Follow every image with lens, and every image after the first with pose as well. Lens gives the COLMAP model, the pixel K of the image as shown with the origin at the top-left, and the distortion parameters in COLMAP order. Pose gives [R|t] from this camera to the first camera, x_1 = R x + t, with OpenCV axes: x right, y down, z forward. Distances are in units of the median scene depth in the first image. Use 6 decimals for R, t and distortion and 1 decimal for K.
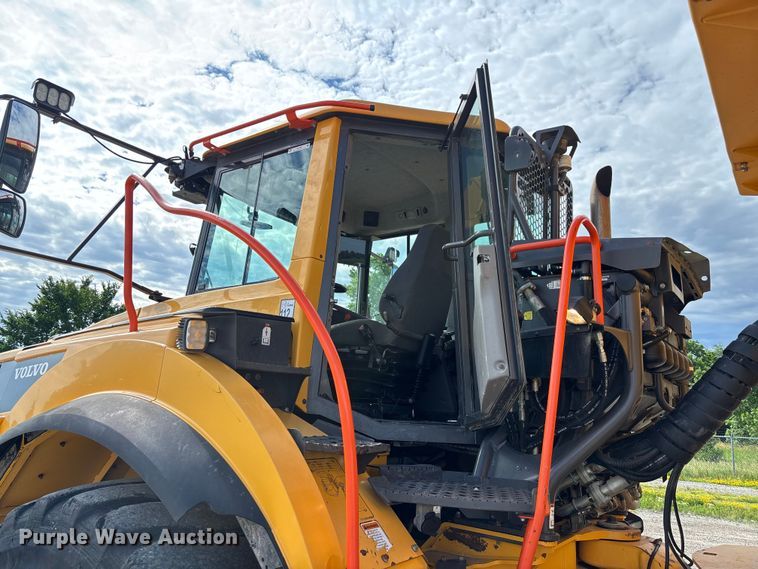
lens RADIAL K [[582.5, 0, 384.1], [0, 582.5, 281.7], [0, 0, 1]] dist [0.049158, -0.071668]
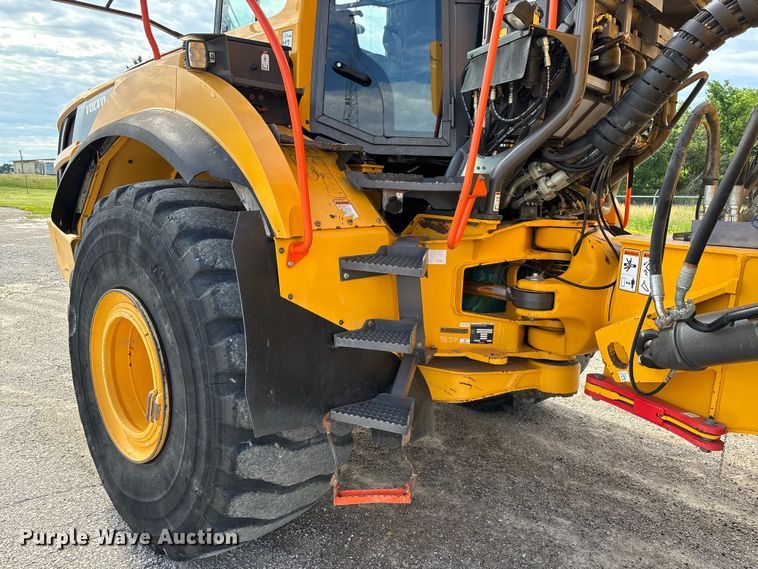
lens RADIAL K [[597.3, 0, 365.4], [0, 597.3, 286.2], [0, 0, 1]] dist [0.003628, 0.004297]
pose [[0.984379, 0.014183, -0.175491, 0.243222], [0.051877, 0.929136, 0.366080, 0.093435], [0.168247, -0.369465, 0.913886, -0.263540]]
